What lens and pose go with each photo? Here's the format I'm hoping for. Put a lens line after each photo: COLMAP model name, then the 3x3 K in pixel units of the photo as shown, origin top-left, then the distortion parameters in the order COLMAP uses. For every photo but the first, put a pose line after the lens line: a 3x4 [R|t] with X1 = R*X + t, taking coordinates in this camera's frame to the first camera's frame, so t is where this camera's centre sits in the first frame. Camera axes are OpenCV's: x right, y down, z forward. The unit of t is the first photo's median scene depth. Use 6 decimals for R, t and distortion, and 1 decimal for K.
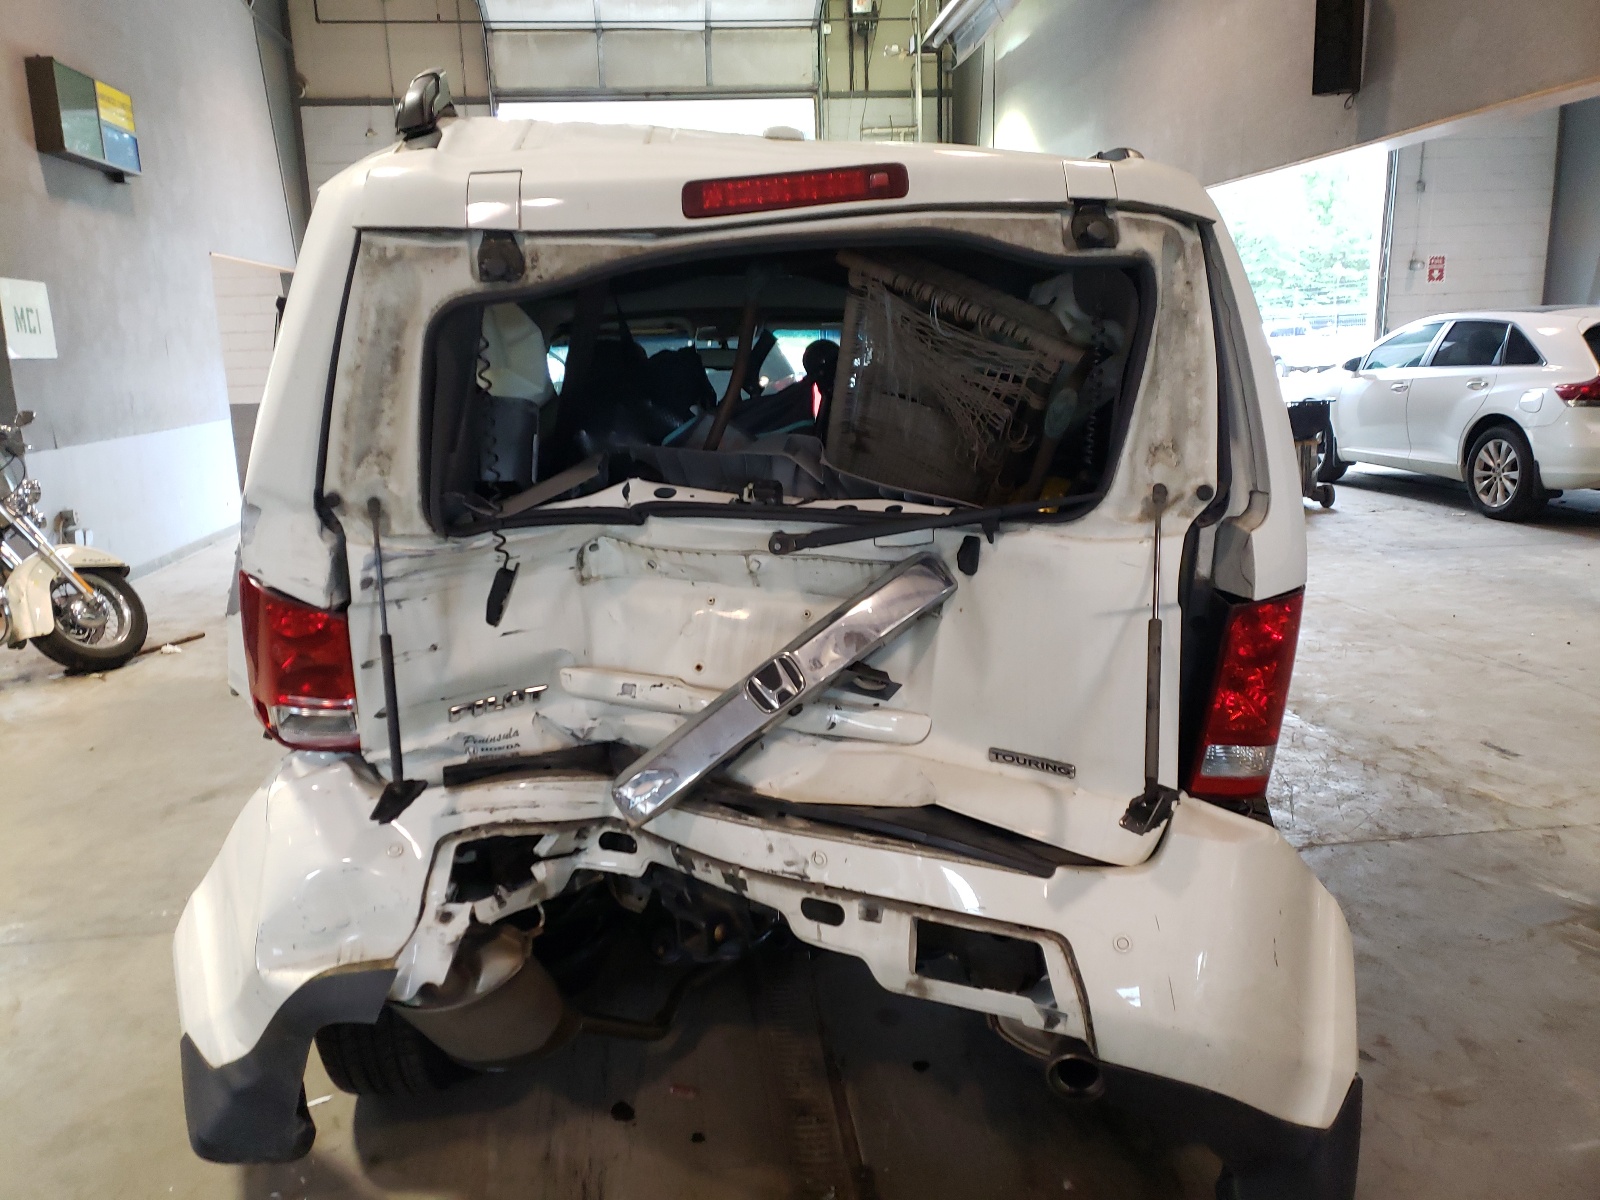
lens RADIAL K [[1260.5, 0, 791.6], [0, 1260.5, 635.0], [0, 0, 1]] dist [0.011172, -0.009717]
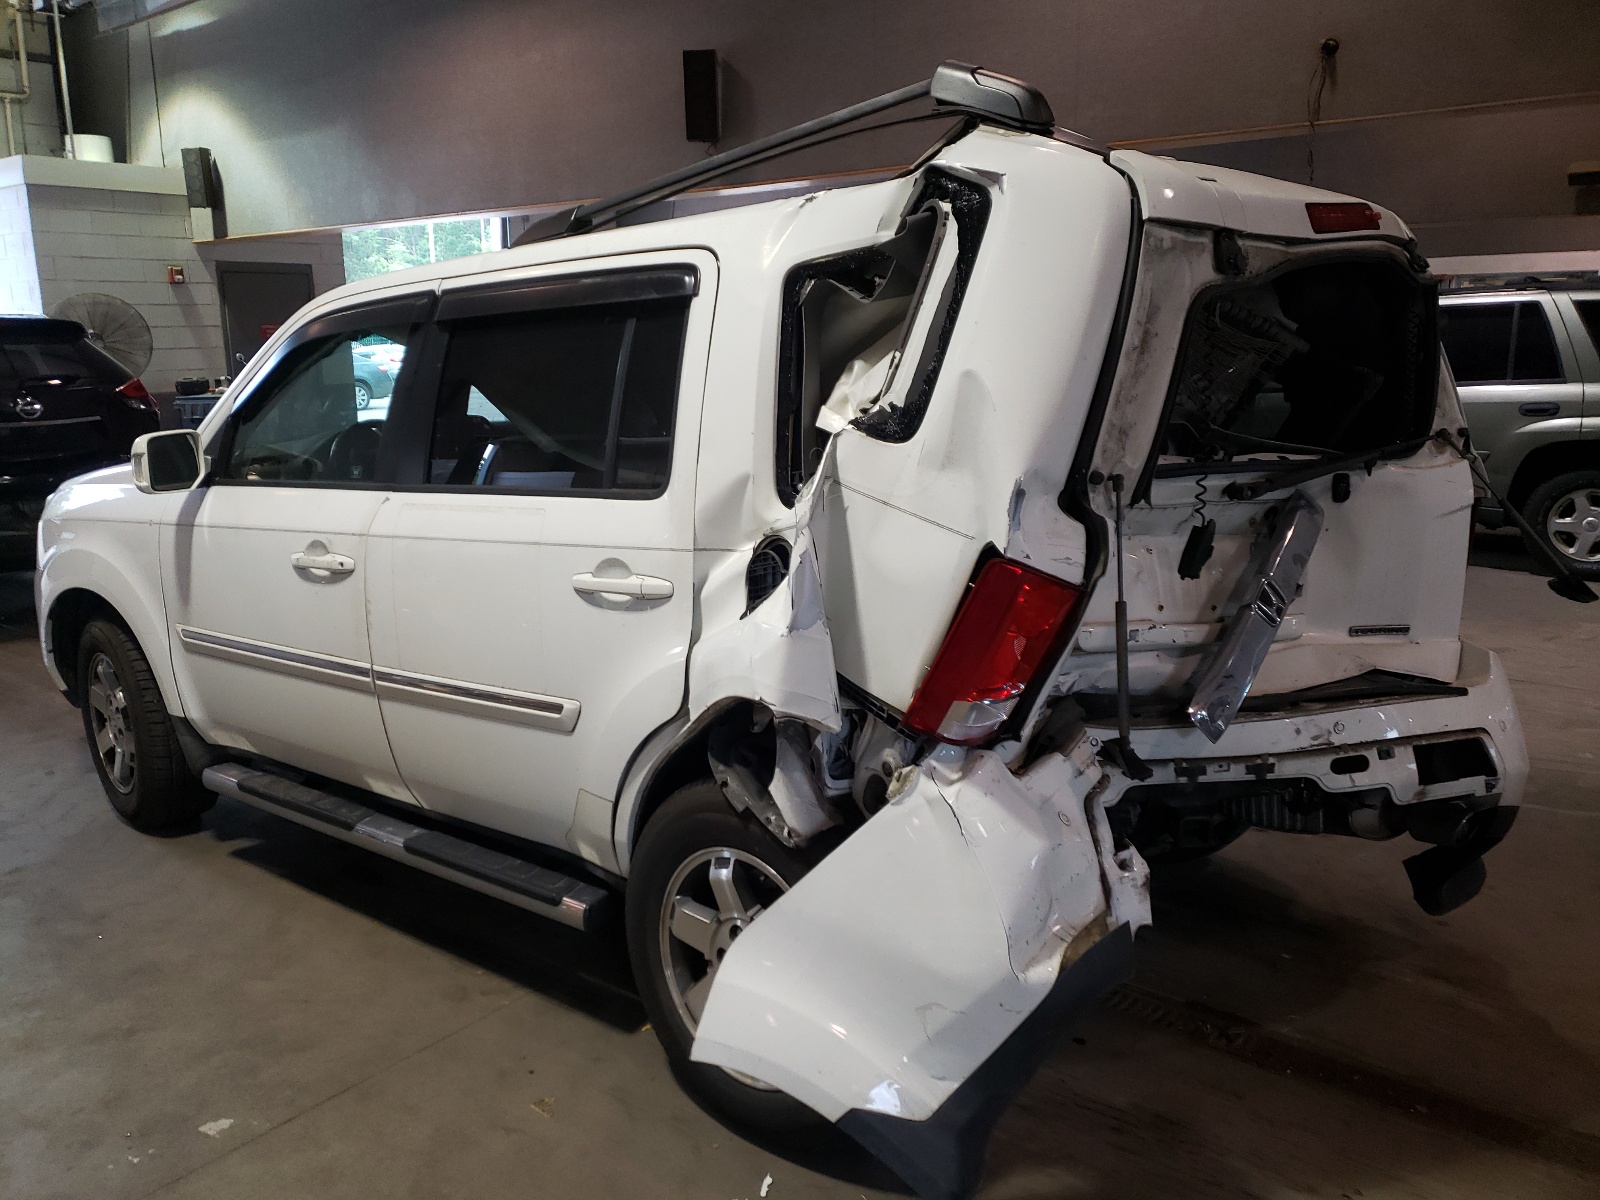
lens RADIAL K [[1260.5, 0, 795.7], [0, 1260.5, 600.4], [0, 0, 1]] dist [0.011172, -0.009717]
pose [[0.707967, -0.133550, 0.693504, -1.255056], [0.156654, 0.987192, 0.030186, -0.077439], [-0.688652, 0.087270, 0.719821, 0.436037]]
